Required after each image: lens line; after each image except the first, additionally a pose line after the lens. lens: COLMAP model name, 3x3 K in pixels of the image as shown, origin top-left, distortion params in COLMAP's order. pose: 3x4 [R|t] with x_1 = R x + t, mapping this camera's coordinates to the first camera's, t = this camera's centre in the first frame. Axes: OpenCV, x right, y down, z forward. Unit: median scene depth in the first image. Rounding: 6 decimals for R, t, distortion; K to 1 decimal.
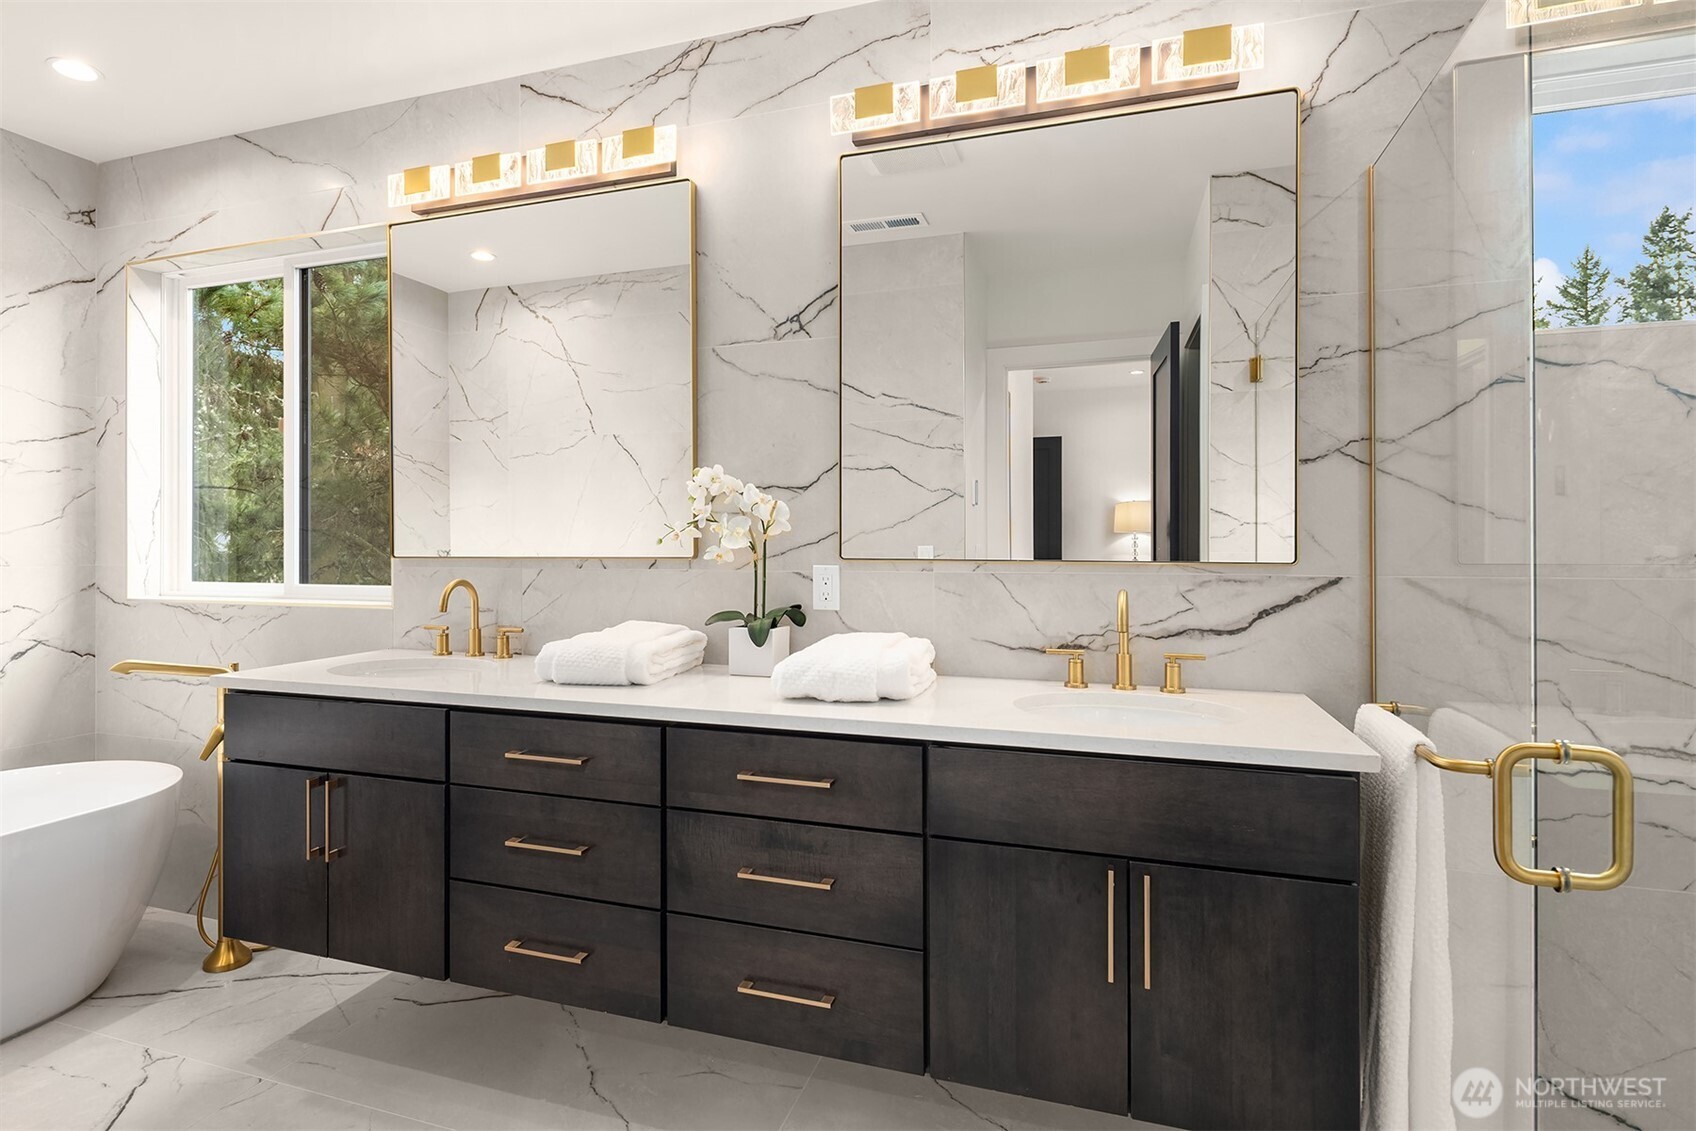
lens RADIAL K [[873.8, 0, 808.7], [0, 873.8, 552.6], [0, 0, 1]] dist [0.001843, -0.000361]
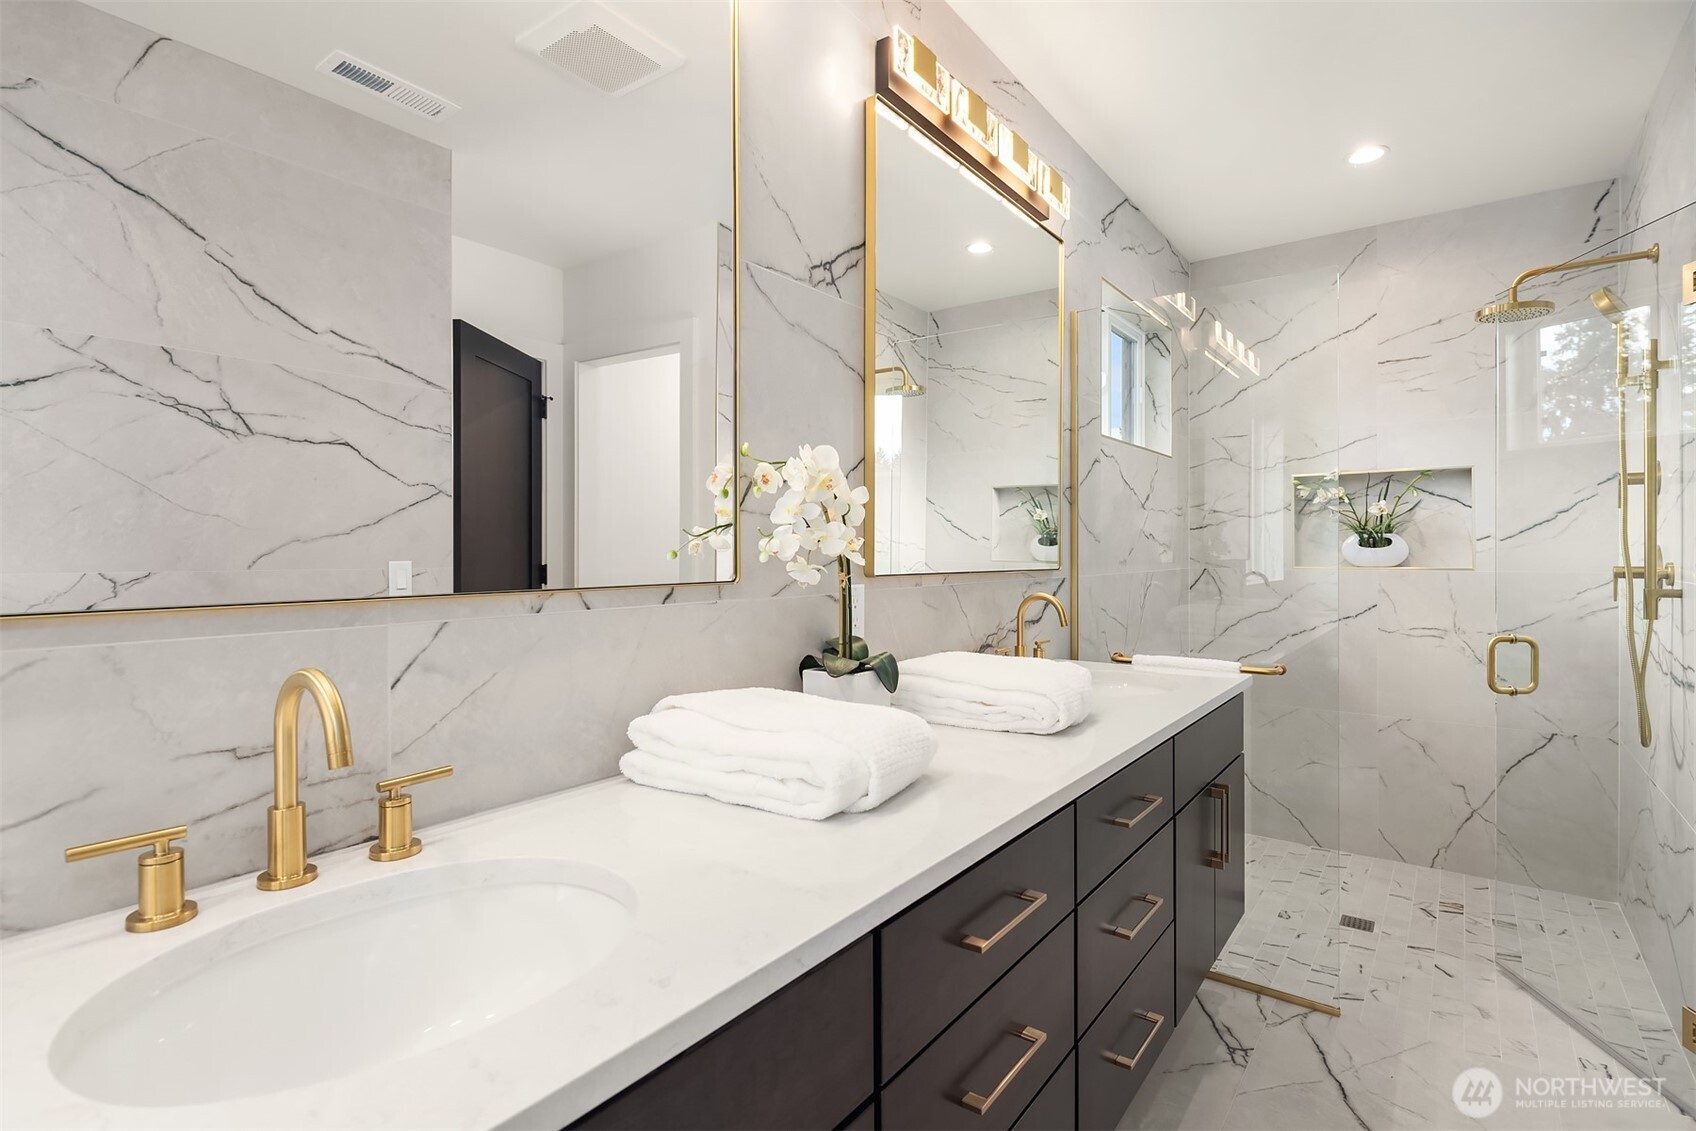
lens RADIAL K [[830.9, 0, 848.0], [0, 830.9, 565.5], [0, 0, 1]] dist [0.000254, -0.000162]
pose [[0.295391, -0.016945, 0.955226, -0.541478], [0.010181, 0.999842, 0.014588, -0.010849], [-0.955322, 0.005416, 0.295516, 0.581482]]
